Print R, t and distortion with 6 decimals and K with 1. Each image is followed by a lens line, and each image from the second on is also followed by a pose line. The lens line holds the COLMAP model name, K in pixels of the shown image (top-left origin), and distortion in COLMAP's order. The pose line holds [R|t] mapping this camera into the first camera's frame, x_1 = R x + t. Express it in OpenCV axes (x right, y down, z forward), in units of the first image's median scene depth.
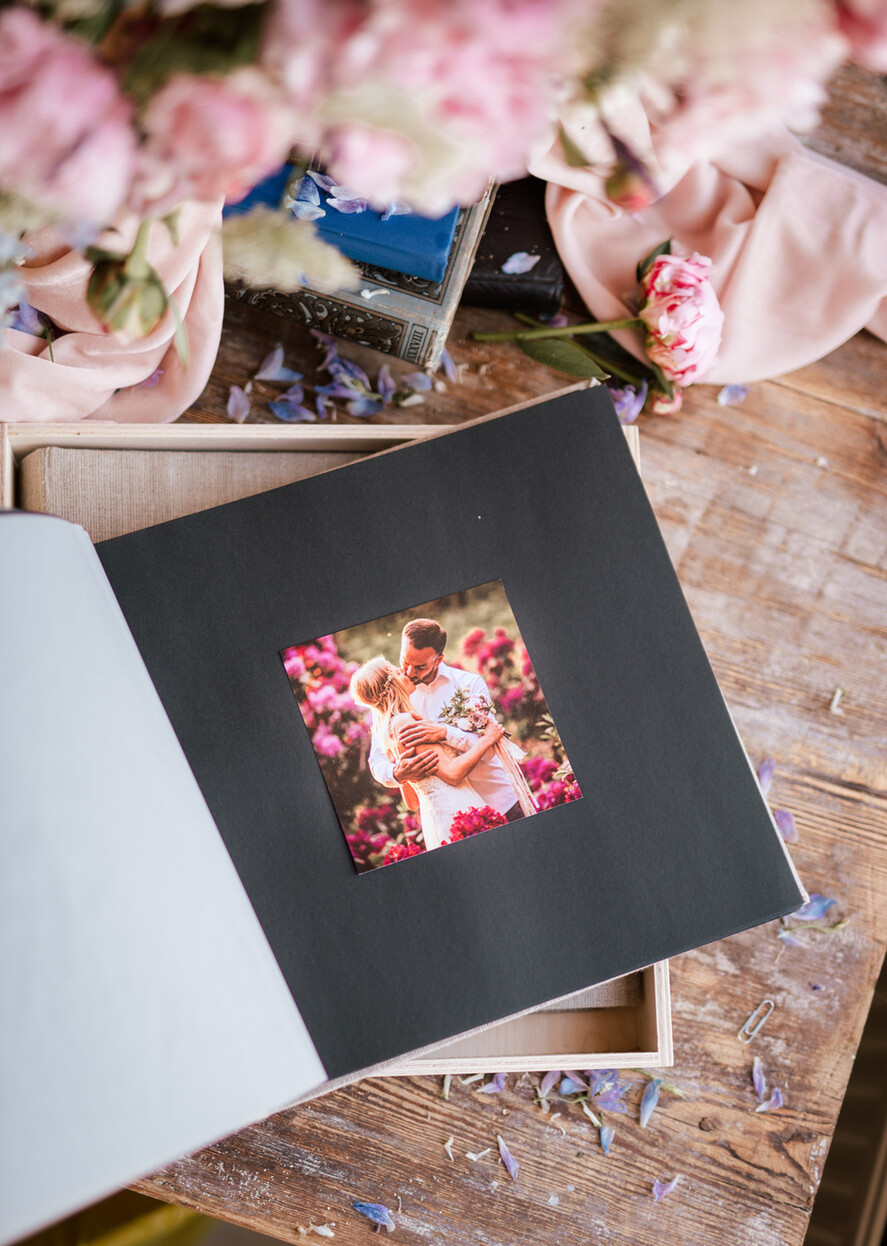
lens RADIAL K [[1977.2, 0, 458.1], [0, 1977.2, 702.6], [0, 0, 1]] dist [-0.004716, 0.000000]
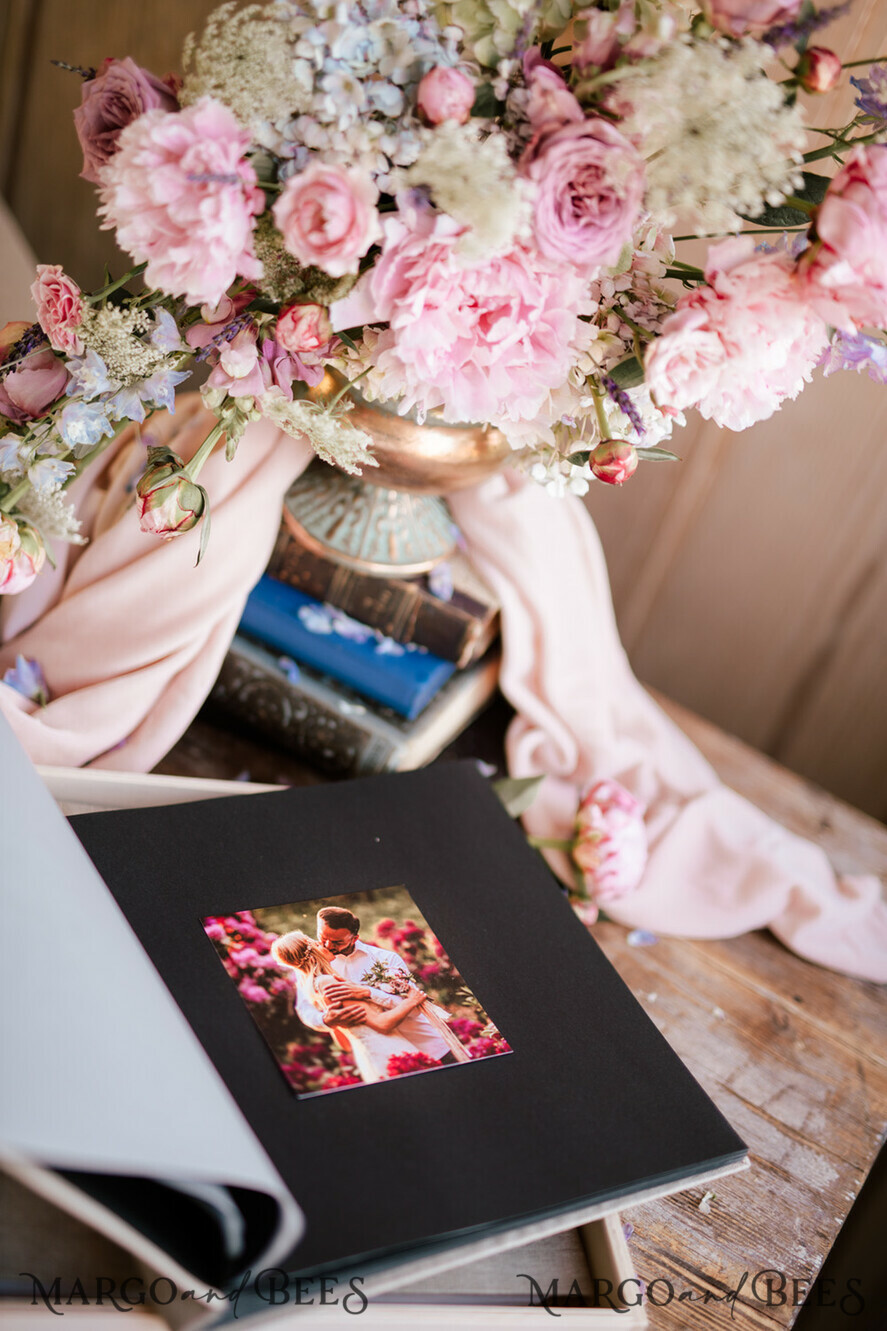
lens RADIAL K [[1893.0, 0, 426.6], [0, 1893.0, 670.9], [0, 0, 1]] dist [-0.008647, 0.000000]
pose [[0.967400, 0.244566, -0.065763, 0.062132], [-0.221393, 0.690598, -0.688520, 0.489155], [-0.122973, 0.680634, 0.722229, 0.198963]]
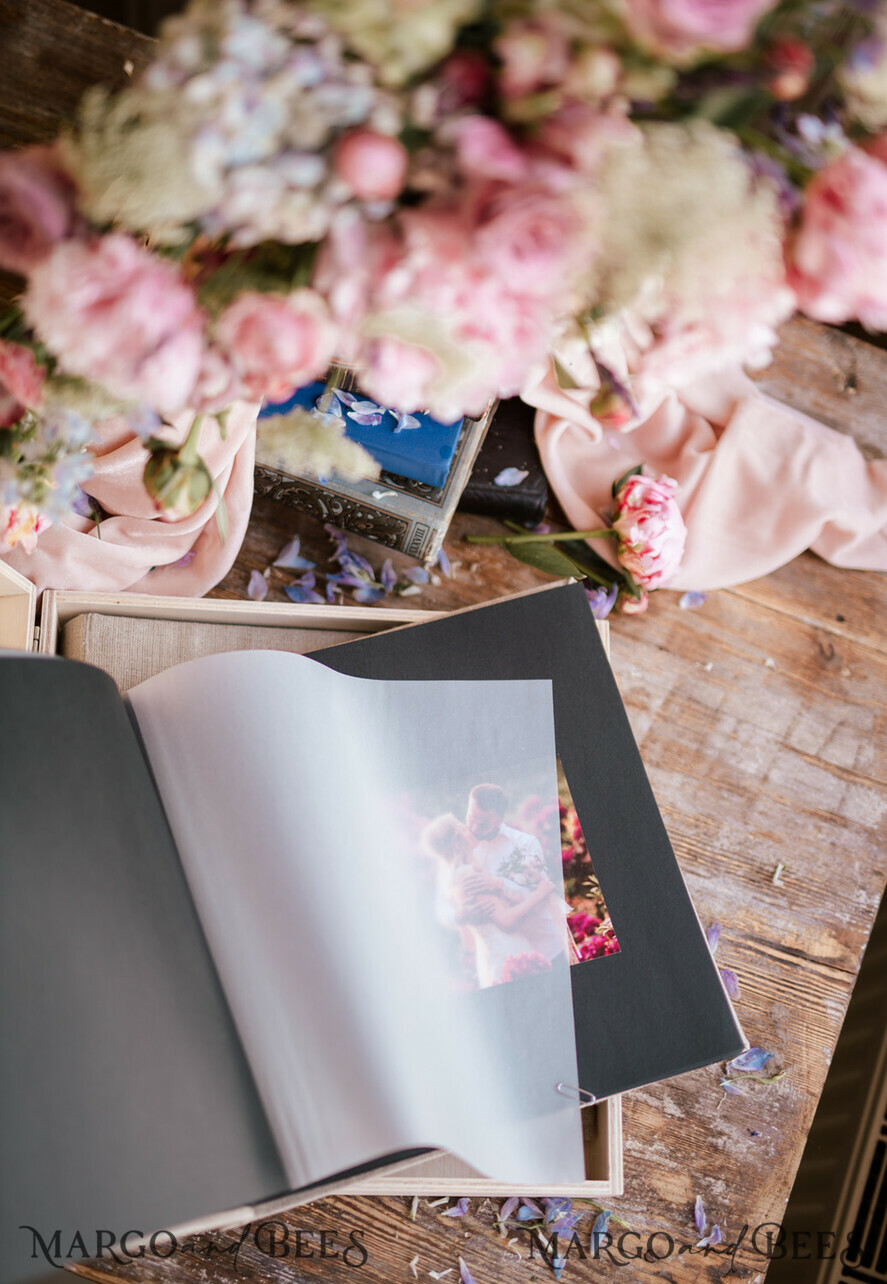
lens RADIAL K [[1930.9, 0, 447.9], [0, 1930.9, 660.5], [0, 0, 1]] dist [0.001420, 0.000000]
pose [[0.998819, 0.046919, 0.012620, -0.014467], [-0.044656, 0.988852, -0.142047, 0.044440], [-0.019144, 0.141315, 0.989779, -0.094542]]
